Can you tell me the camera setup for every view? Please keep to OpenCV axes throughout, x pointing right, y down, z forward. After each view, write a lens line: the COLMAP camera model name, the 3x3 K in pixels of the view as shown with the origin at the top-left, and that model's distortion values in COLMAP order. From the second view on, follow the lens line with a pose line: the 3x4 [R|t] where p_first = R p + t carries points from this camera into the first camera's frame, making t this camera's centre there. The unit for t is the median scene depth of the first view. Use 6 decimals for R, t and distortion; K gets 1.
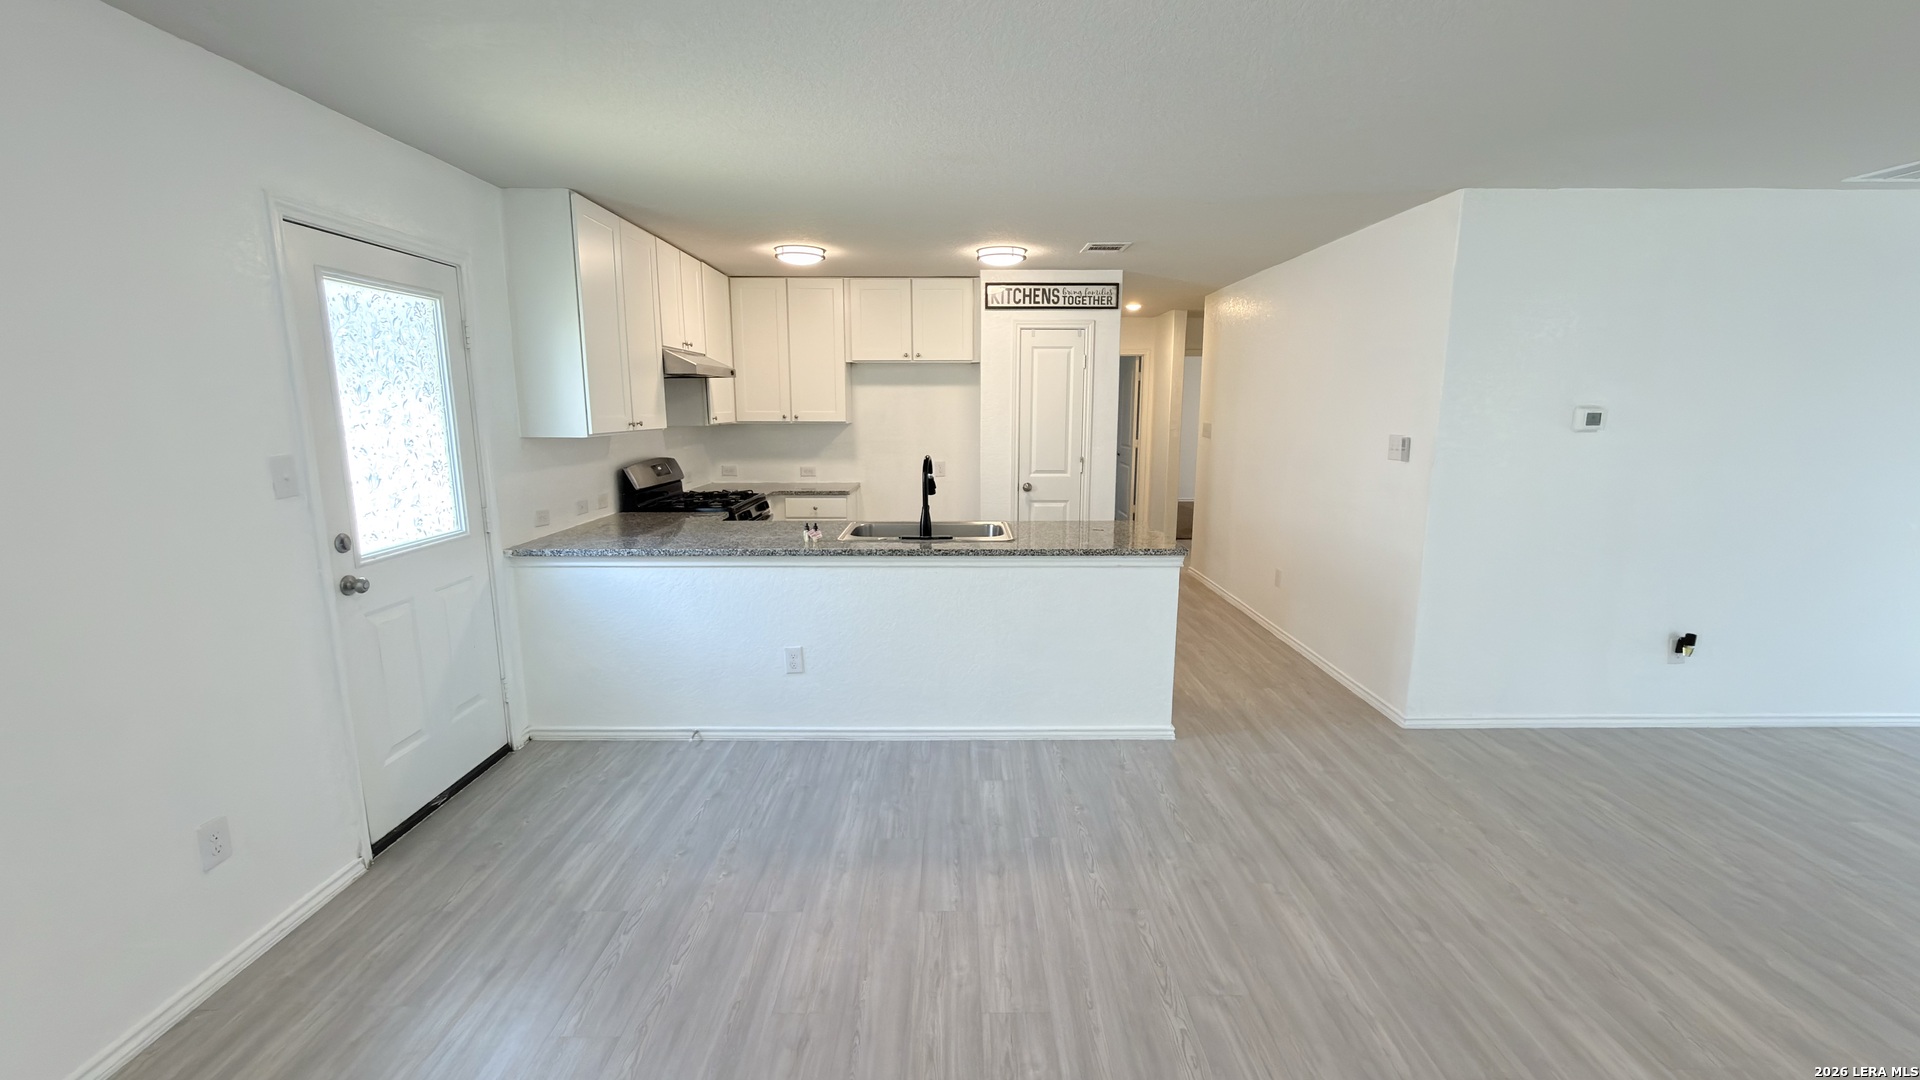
lens RADIAL K [[770.1, 0, 958.4], [0, 770.1, 532.8], [0, 0, 1]] dist [0.001384, -0.000148]
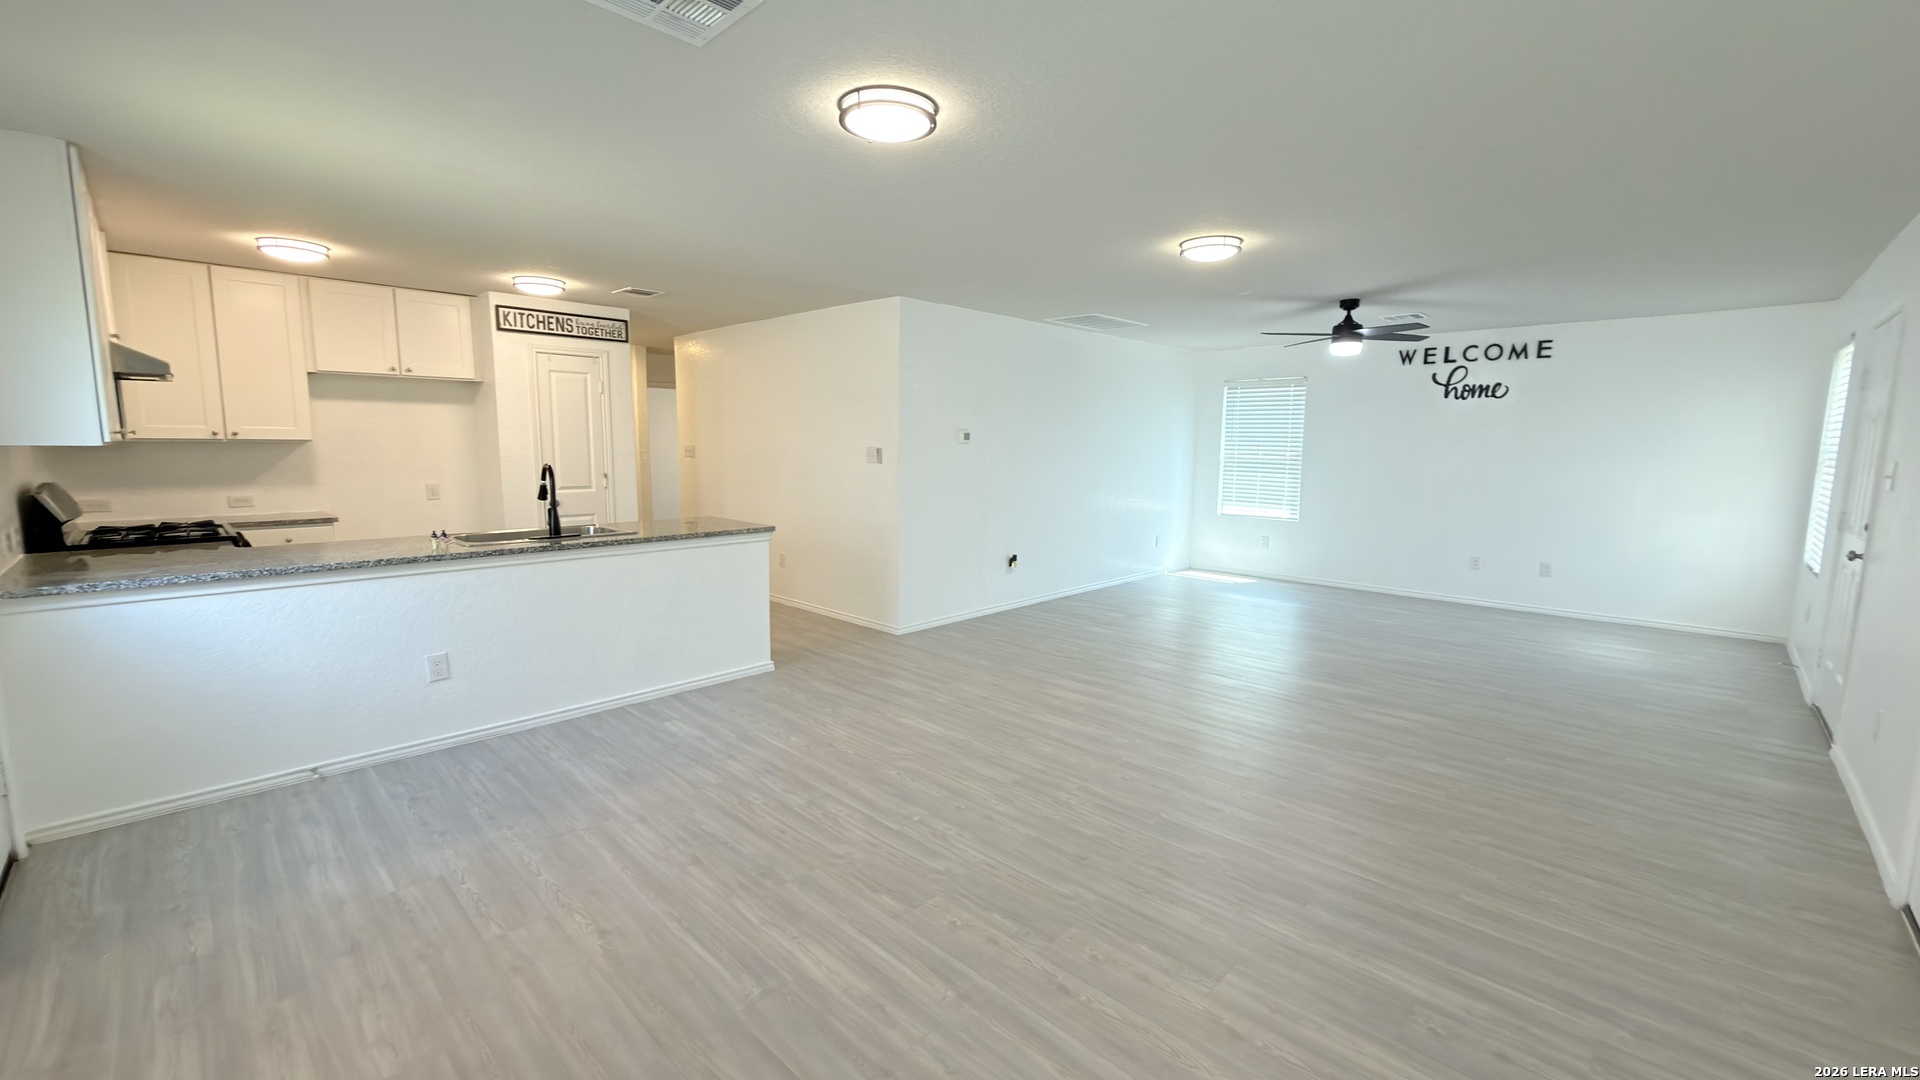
lens RADIAL K [[770.1, 0, 959.2], [0, 770.1, 537.3], [0, 0, 1]] dist [0.001384, -0.000148]
pose [[0.699787, -0.081539, 0.709683, -0.344861], [0.109594, 0.993958, 0.006135, 0.051690], [-0.705895, 0.073484, 0.704495, -0.155870]]
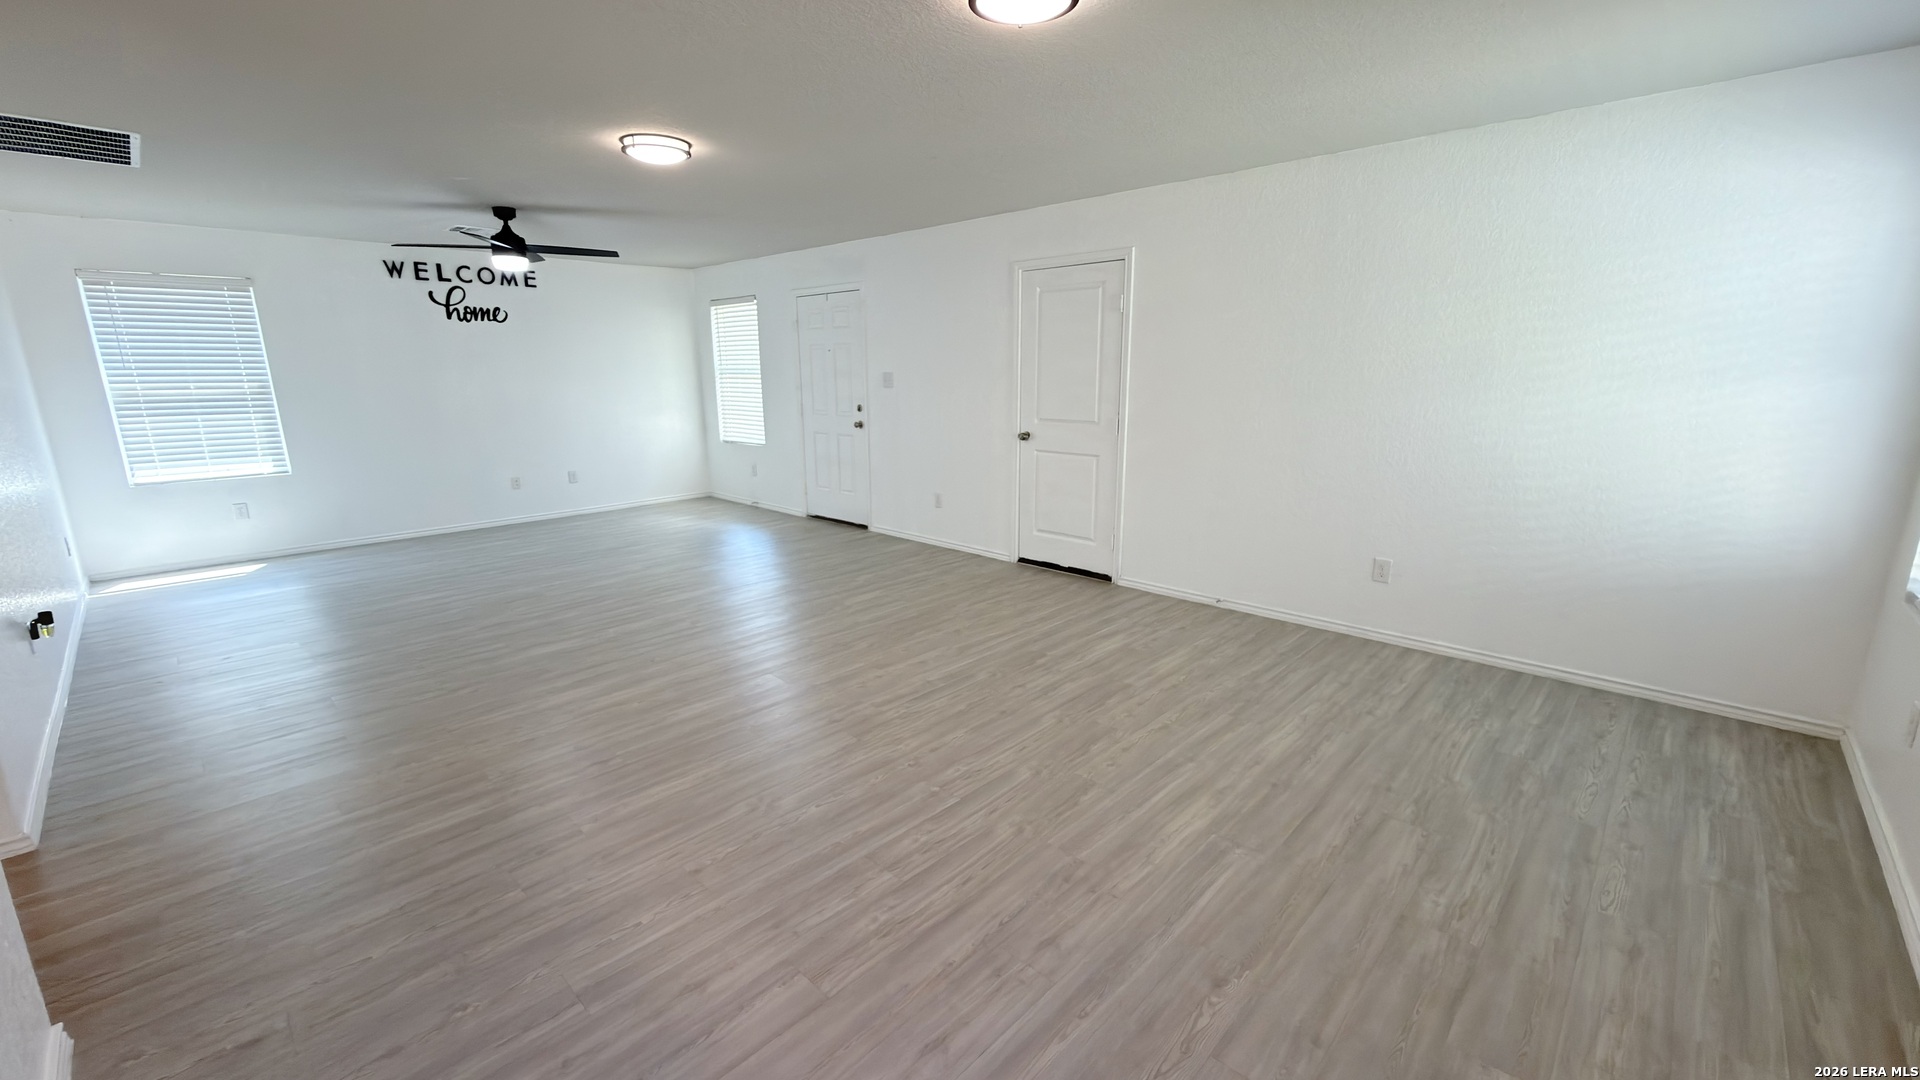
lens RADIAL K [[770.1, 0, 965.5], [0, 770.1, 536.3], [0, 0, 1]] dist [0.001384, -0.000148]
pose [[-0.724243, -0.143824, 0.674378, -0.316375], [0.123186, 0.935286, 0.331762, -0.090208], [-0.678452, 0.323350, -0.659657, 0.671409]]
